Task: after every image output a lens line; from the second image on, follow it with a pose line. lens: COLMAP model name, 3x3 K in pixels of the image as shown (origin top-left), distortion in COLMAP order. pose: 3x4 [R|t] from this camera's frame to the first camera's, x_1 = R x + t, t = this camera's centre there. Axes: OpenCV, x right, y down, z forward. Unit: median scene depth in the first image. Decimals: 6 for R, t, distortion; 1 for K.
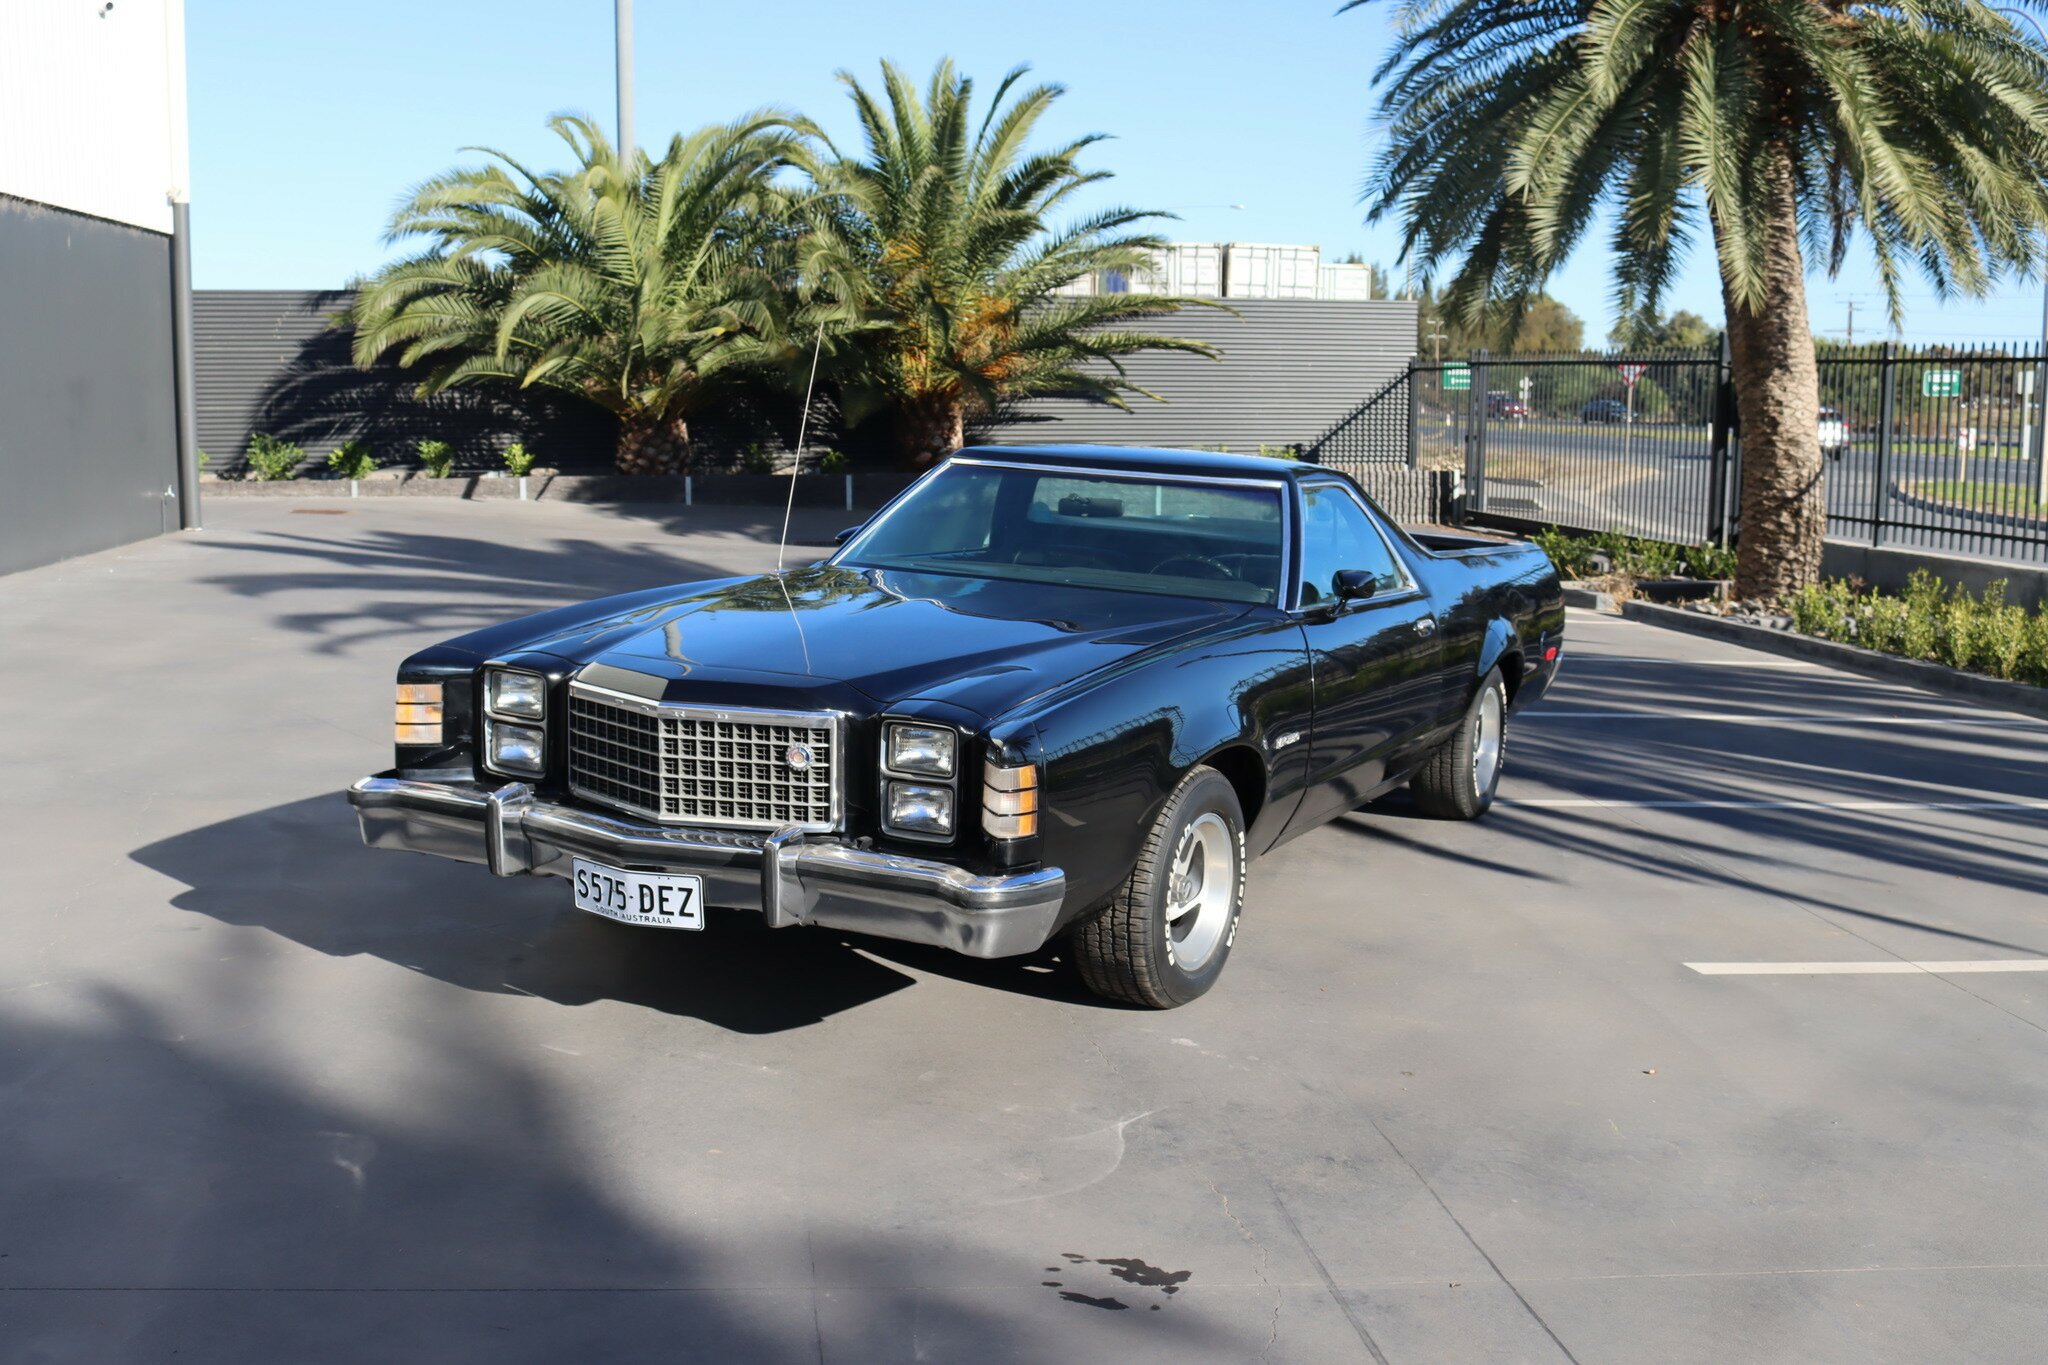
lens RADIAL K [[2108.1, 0, 1031.1], [0, 2108.1, 664.3], [0, 0, 1]] dist [-0.144704, 0.162134]
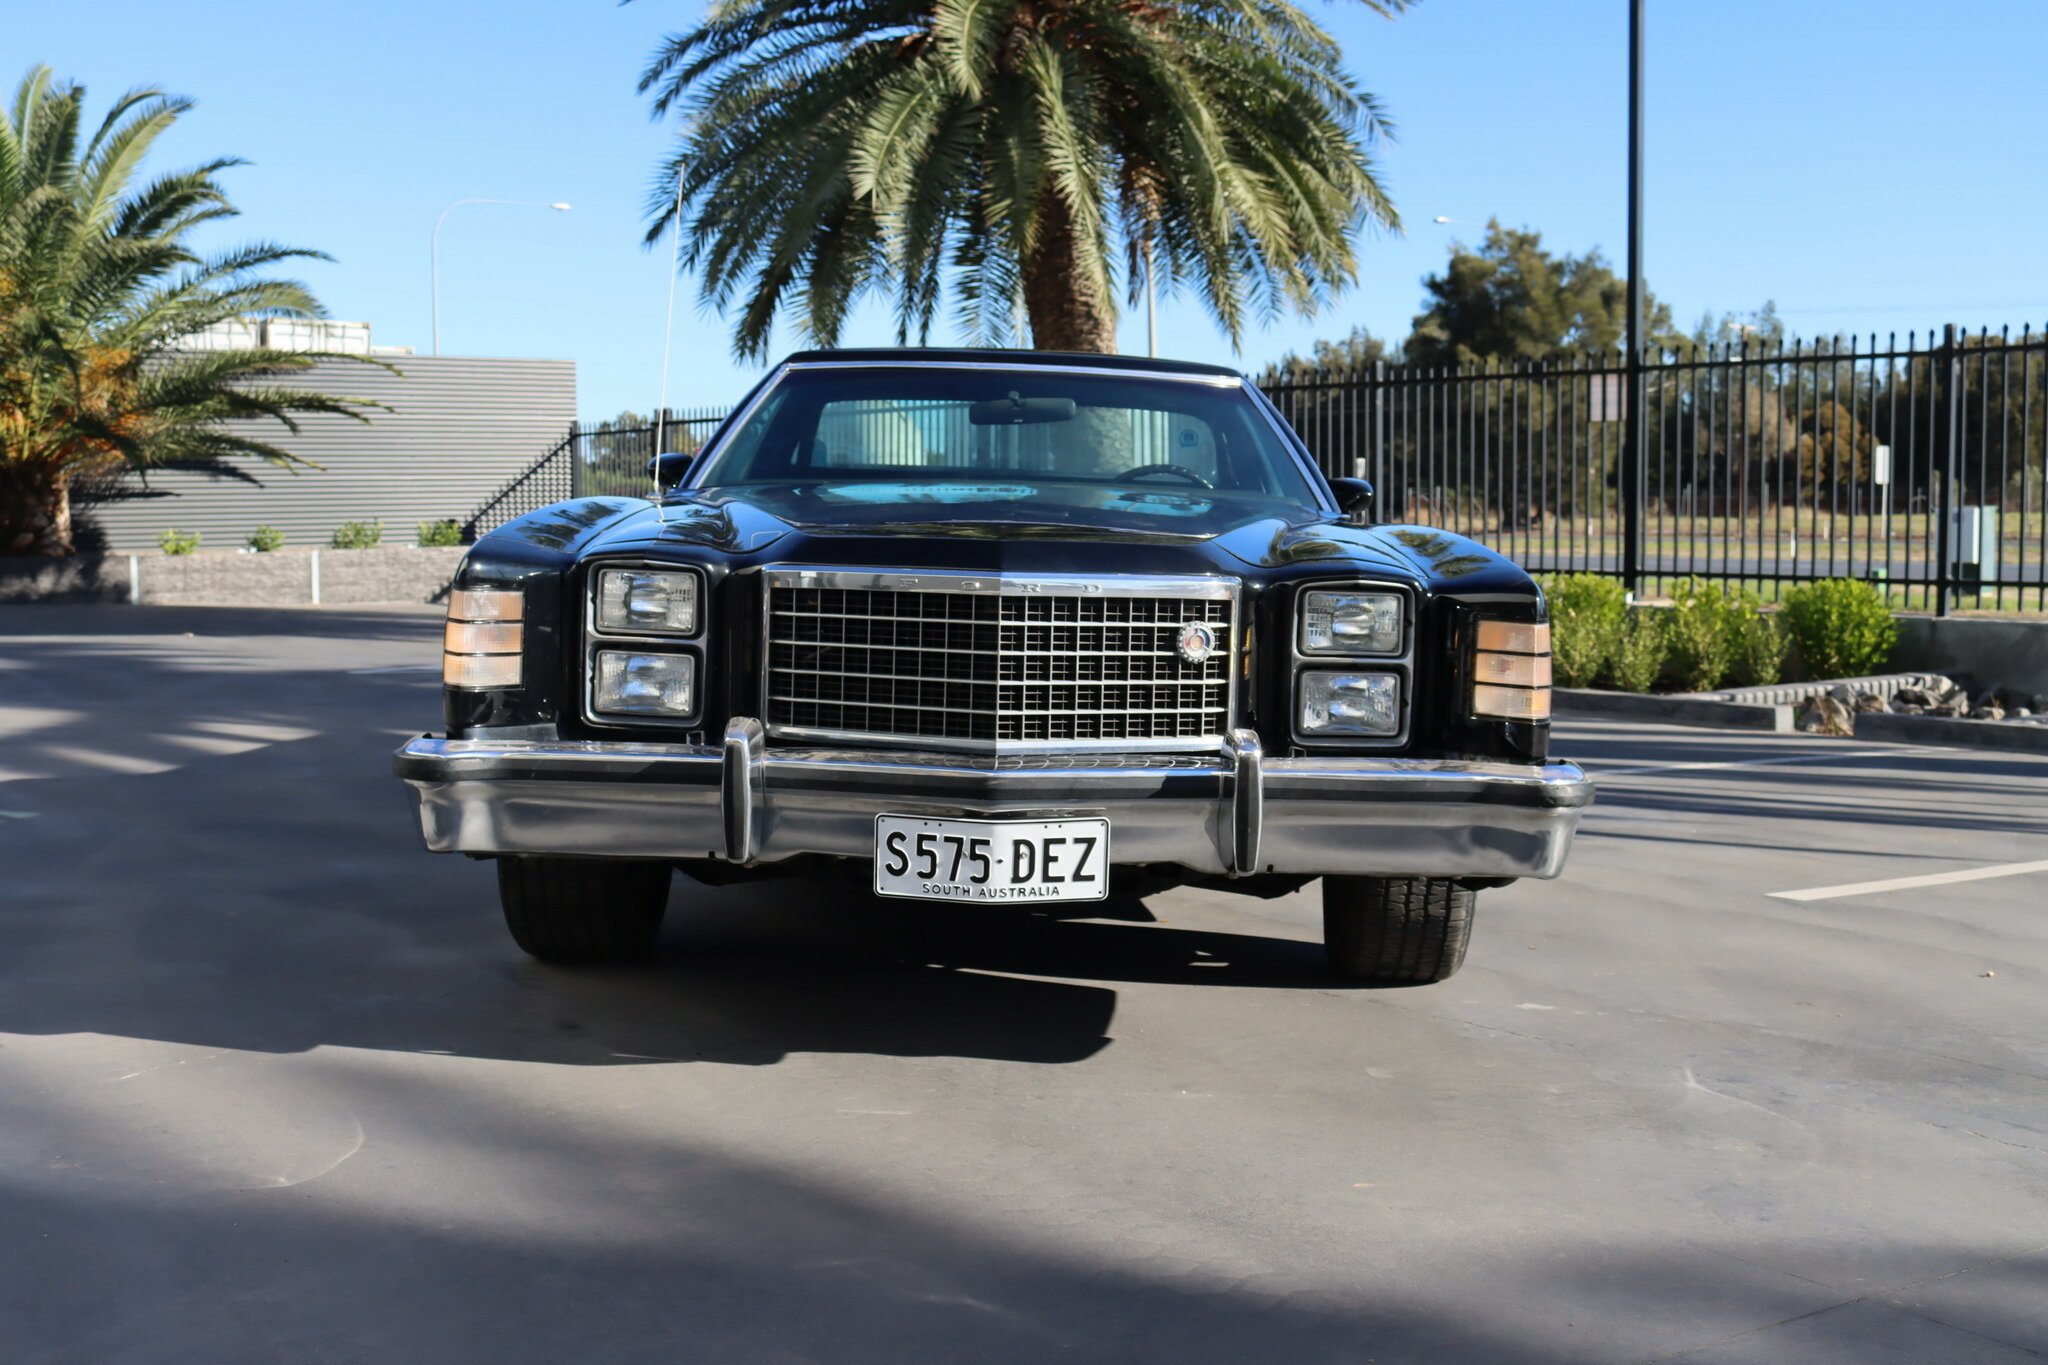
lens RADIAL K [[2242.1, 0, 1024.0], [0, 2242.1, 682.5], [0, 0, 1]] dist [-0.114346, 0.119894]
pose [[0.895054, -0.048059, 0.443361, -0.145290], [0.070115, 0.996977, -0.033479, 0.022976], [-0.440412, 0.061052, 0.895718, 0.102854]]
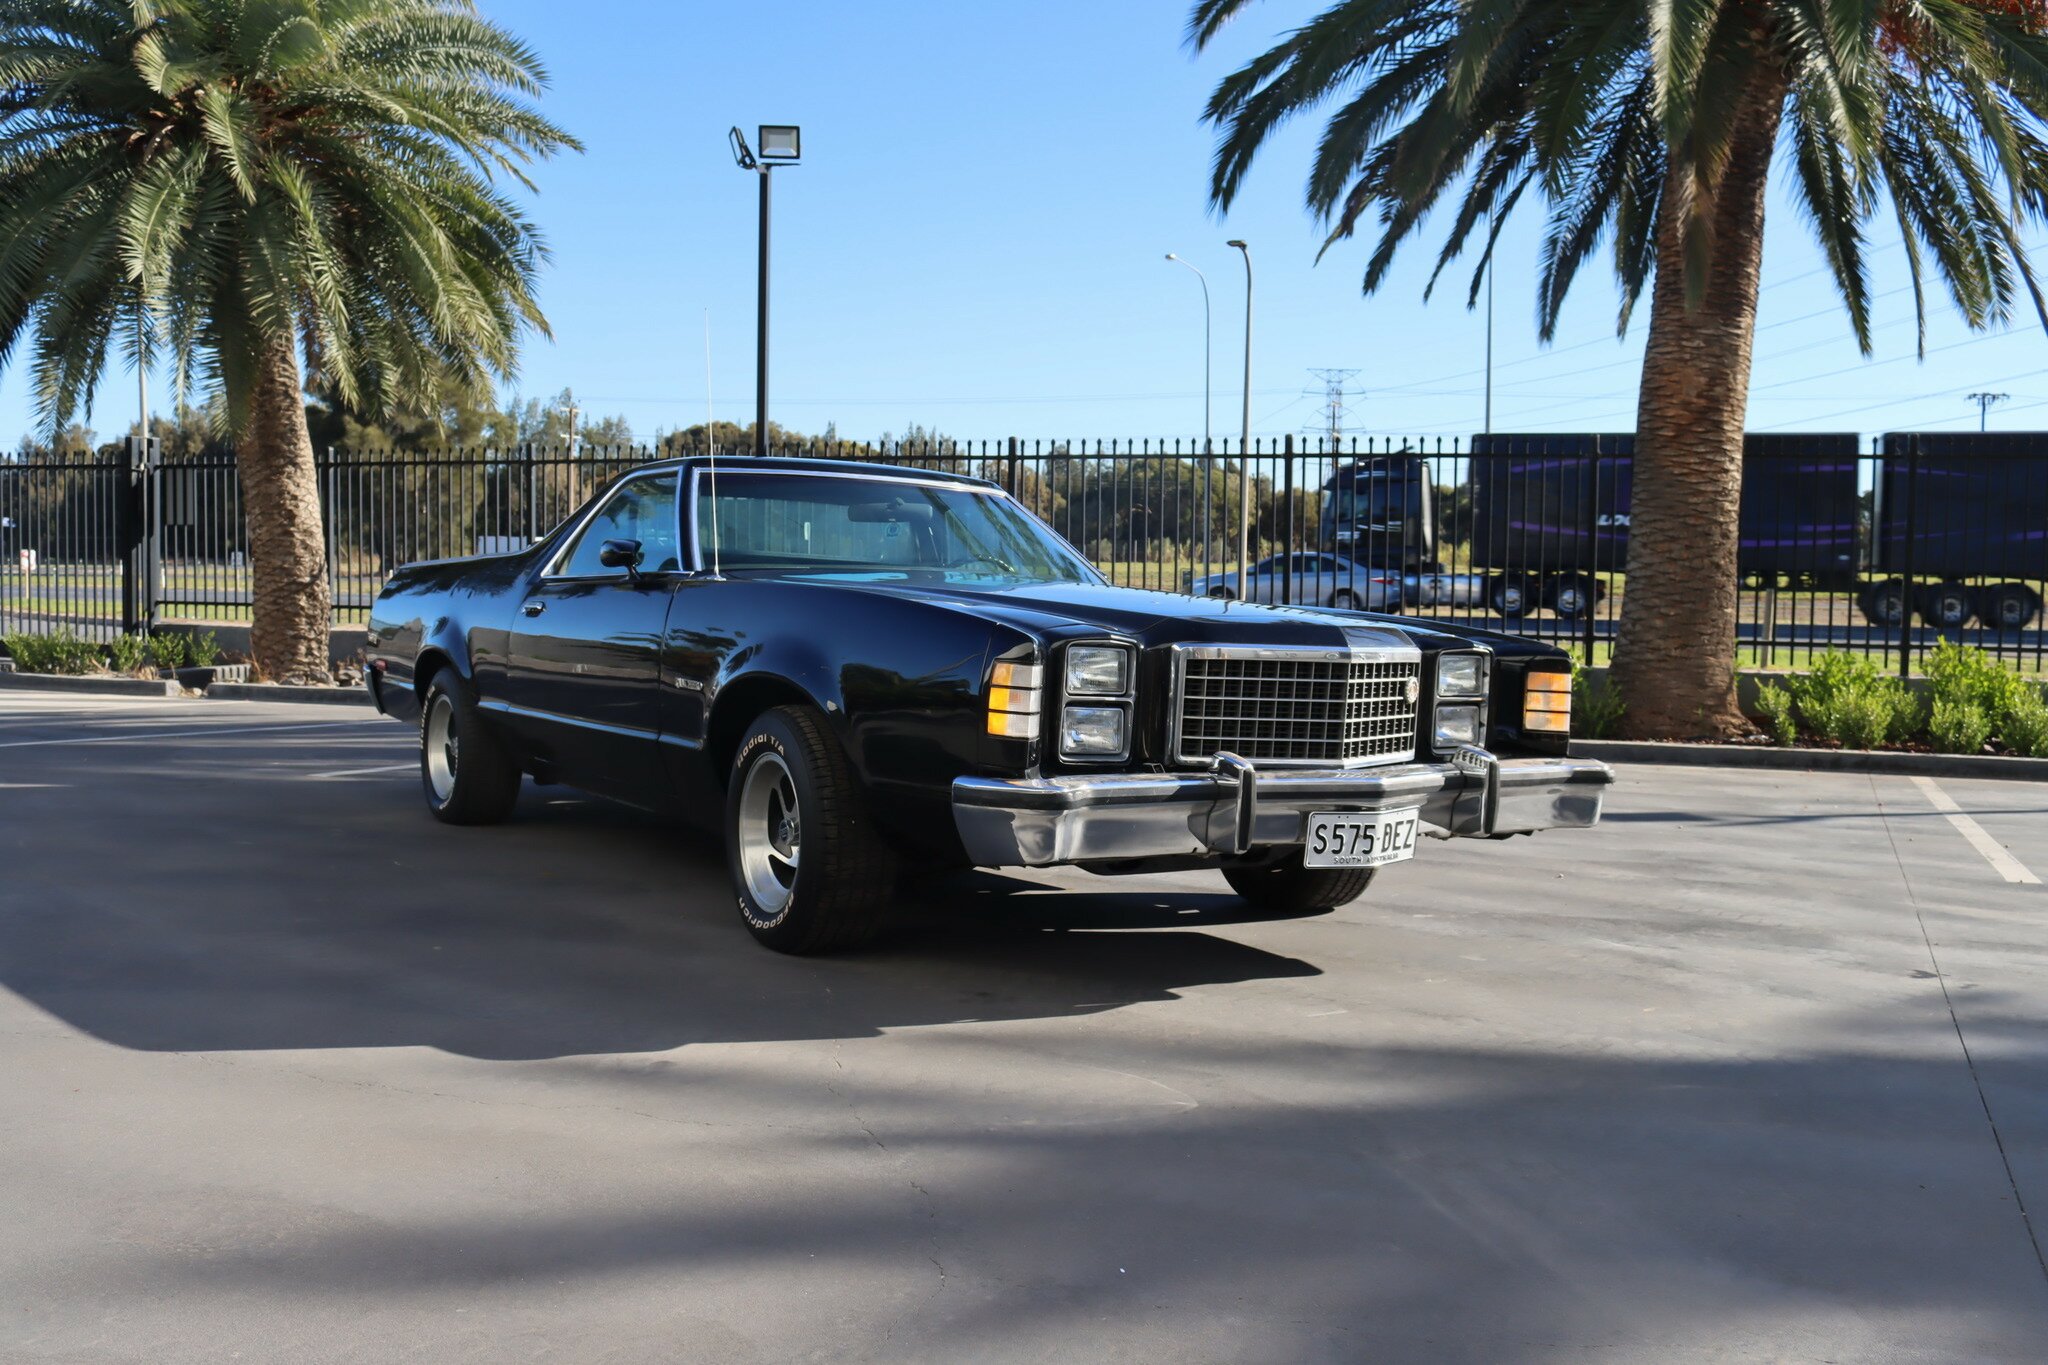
lens RADIAL K [[1864.9, 0, 1027.6], [0, 1864.9, 662.8], [0, 0, 1]] dist [-0.138856, 0.115412]
pose [[0.505324, -0.052441, 0.861335, -0.304674], [0.104670, 0.994507, -0.000858, 0.002801], [-0.856558, 0.090589, 0.508037, 0.198941]]
